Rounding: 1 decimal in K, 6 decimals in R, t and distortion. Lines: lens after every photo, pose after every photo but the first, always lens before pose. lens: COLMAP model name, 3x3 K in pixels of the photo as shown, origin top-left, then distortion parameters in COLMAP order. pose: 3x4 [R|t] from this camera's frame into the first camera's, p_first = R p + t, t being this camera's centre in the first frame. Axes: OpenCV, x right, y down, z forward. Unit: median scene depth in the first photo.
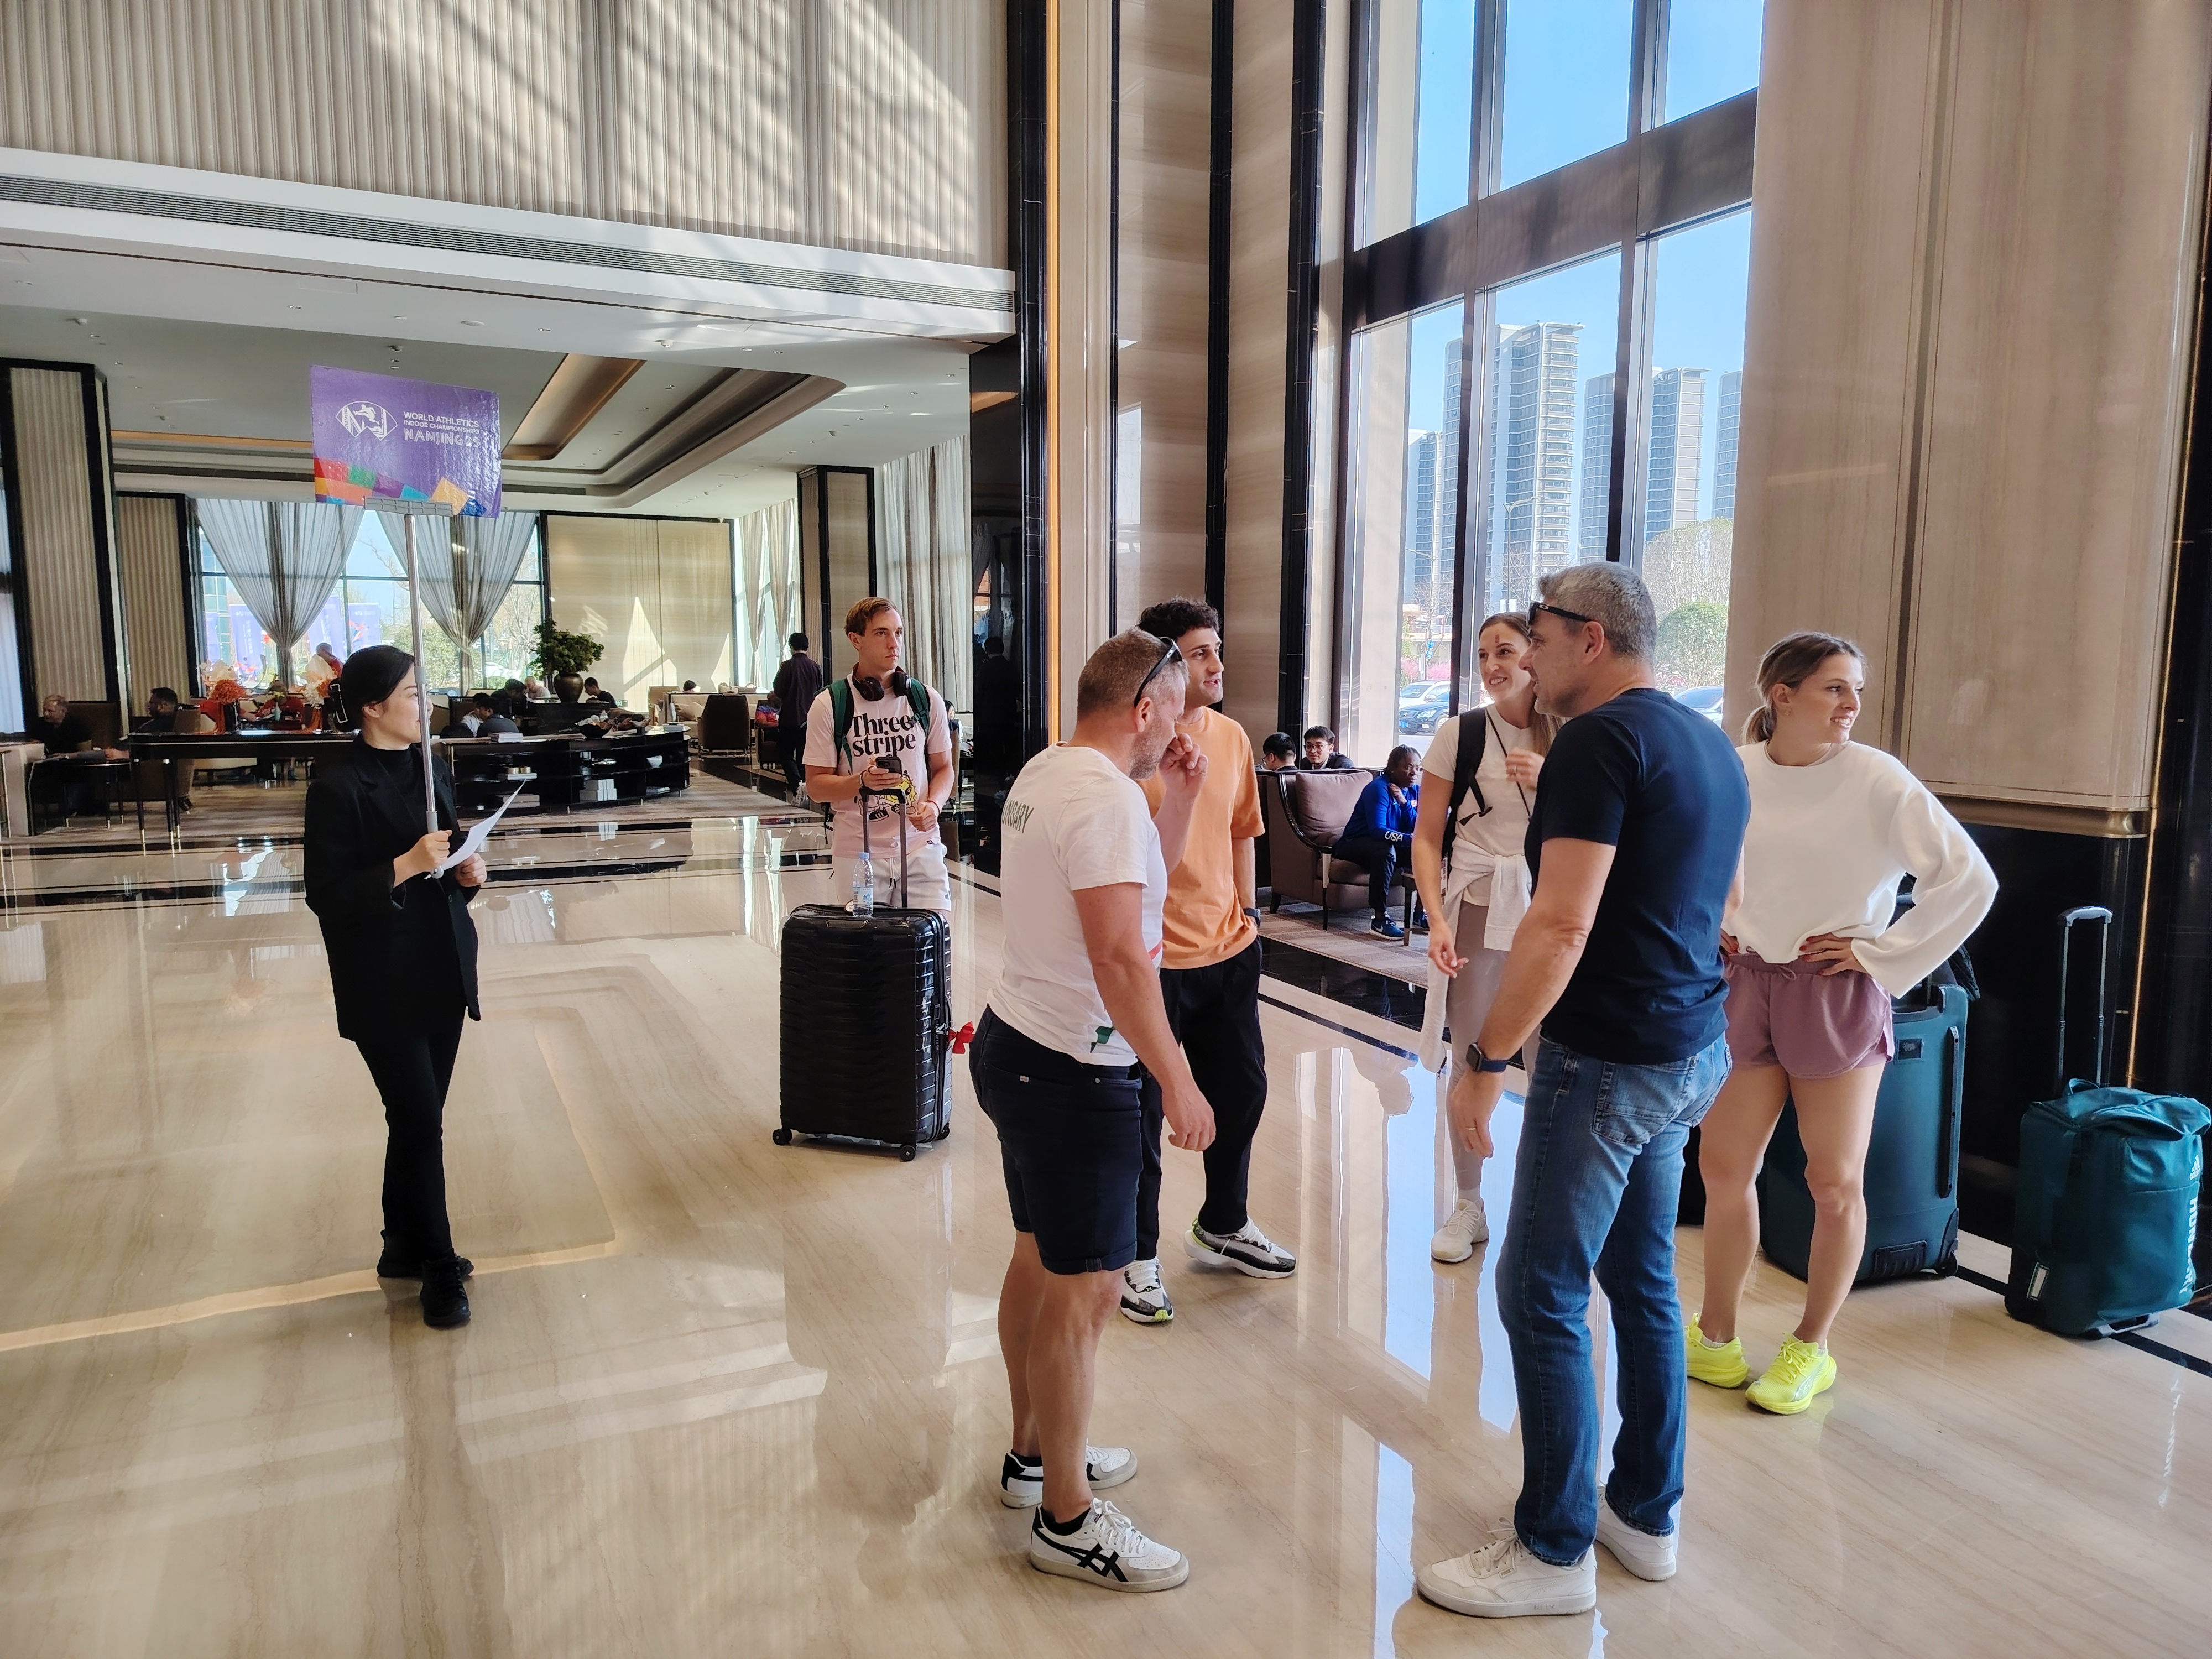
lens RADIAL K [[1521.6, 0, 1106.0], [0, 1521.6, 829.5], [0, 0, 1]] dist [0.068117, -0.084757]
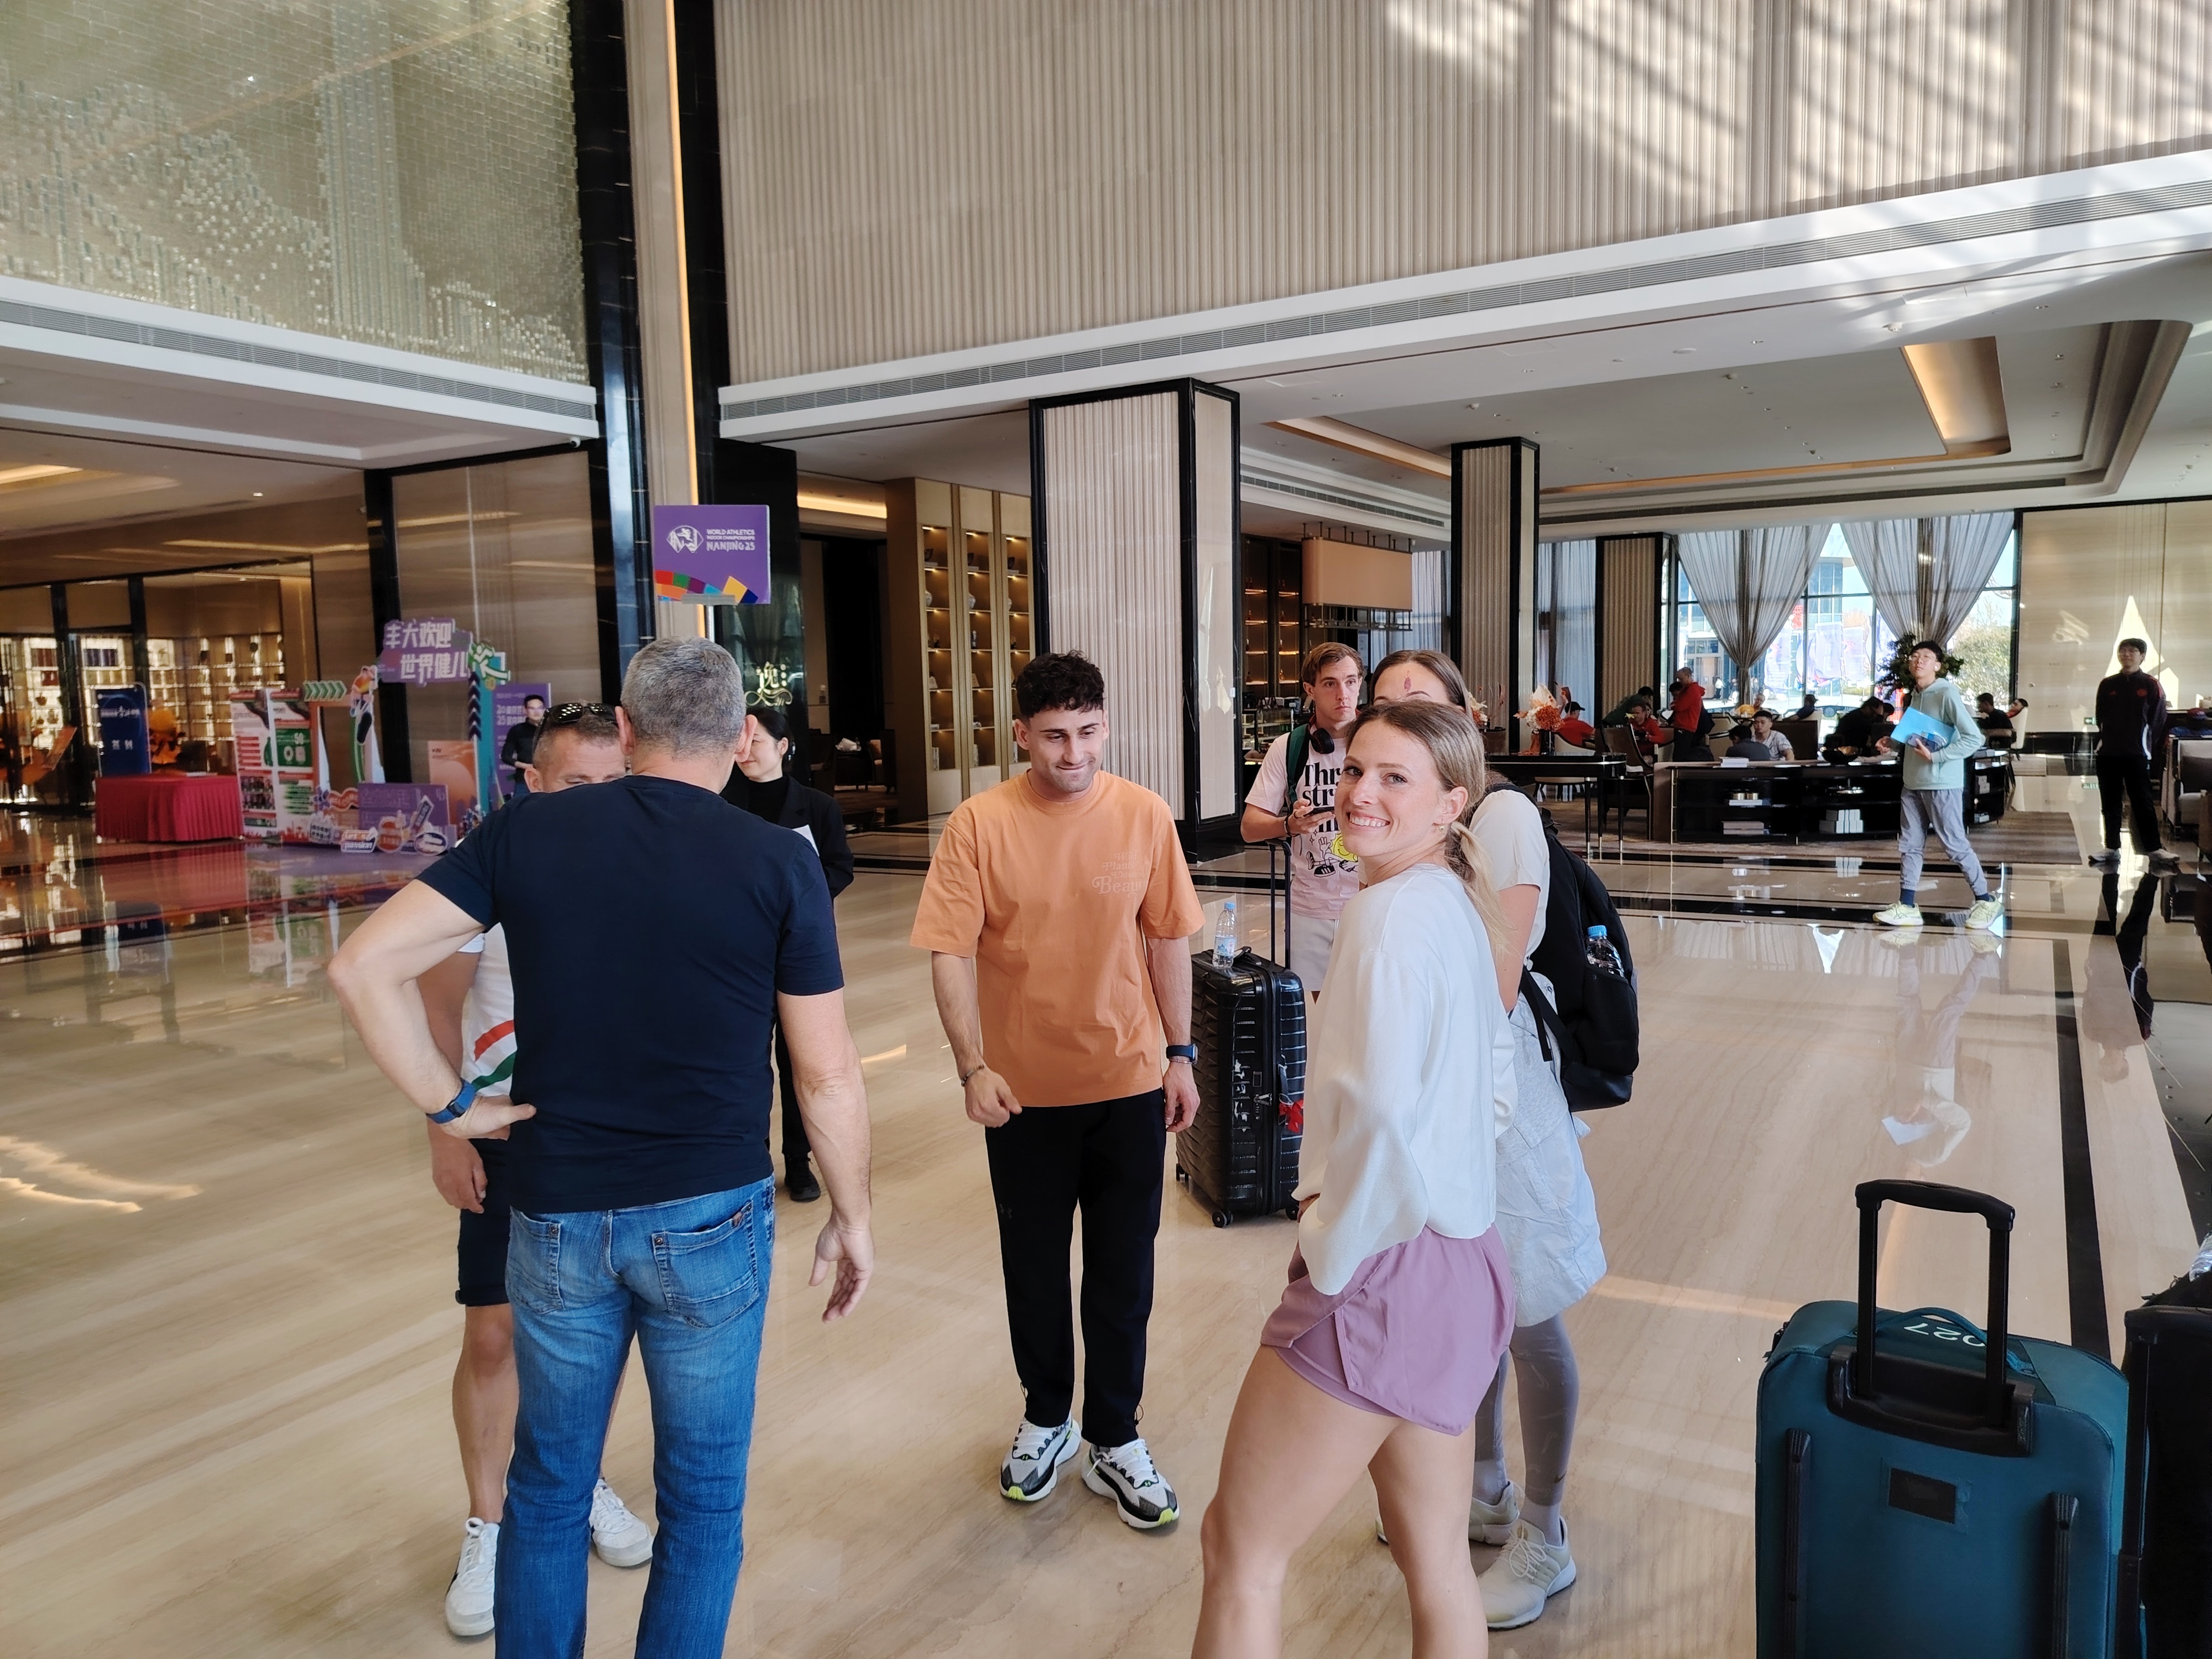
lens RADIAL K [[1536.1, 0, 1106.0], [0, 1536.1, 829.5], [0, 0, 1]] dist [-0.028842, -0.003047]
pose [[0.540361, 0.060821, -0.839232, 0.247246], [-0.065765, 0.997386, 0.029938, -0.023553], [0.838859, 0.039014, 0.542948, 0.162234]]
